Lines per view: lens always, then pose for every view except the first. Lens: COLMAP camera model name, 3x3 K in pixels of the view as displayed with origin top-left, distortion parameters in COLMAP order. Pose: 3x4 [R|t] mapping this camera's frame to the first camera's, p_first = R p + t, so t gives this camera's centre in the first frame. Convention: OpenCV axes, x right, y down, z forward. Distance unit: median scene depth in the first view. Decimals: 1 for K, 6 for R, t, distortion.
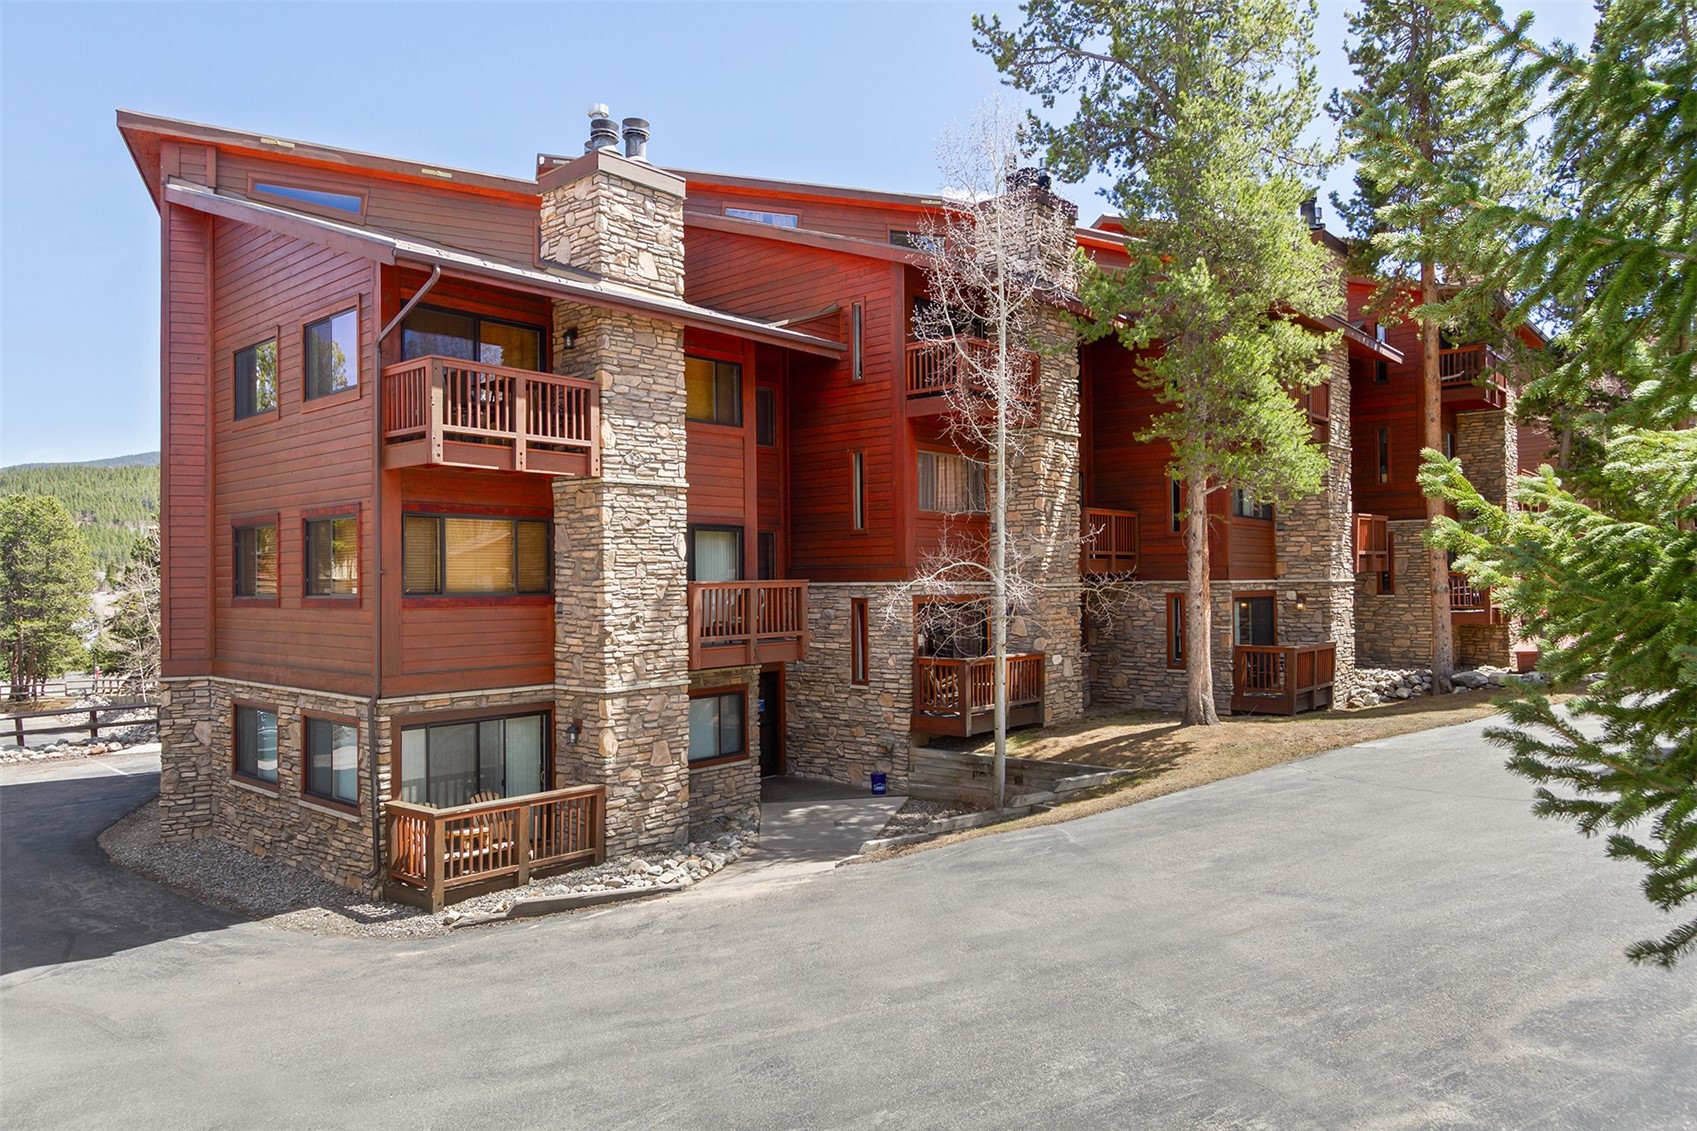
lens RADIAL K [[1097.4, 0, 848.5], [0, 1097.4, 565.5], [0, 0, 1]] dist [0.004128, 0.000758]
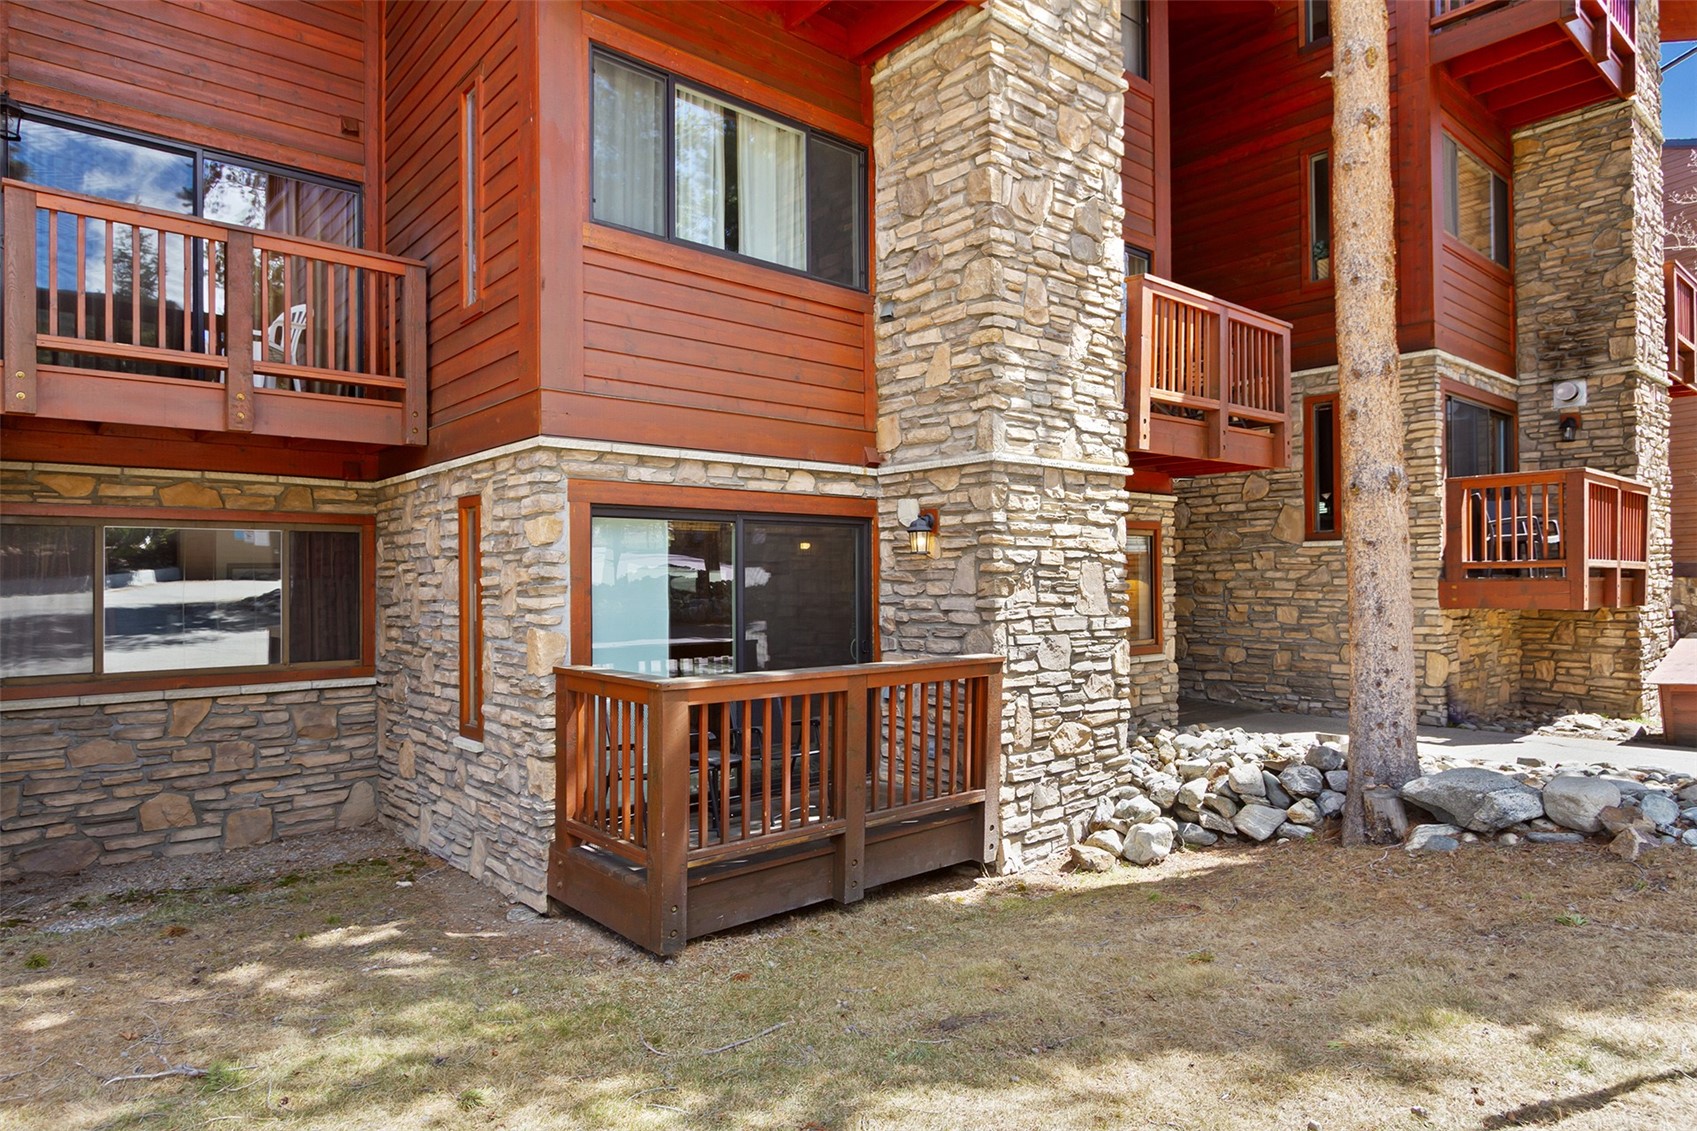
lens RADIAL K [[996.9, 0, 852.5], [0, 996.9, 570.9], [0, 0, 1]] dist [-0.001808, -0.000004]
pose [[0.990730, 0.002668, -0.135823, 0.424206], [-0.001771, 0.999976, 0.006724, 0.042489], [0.135838, -0.006421, 0.990710, 0.696724]]
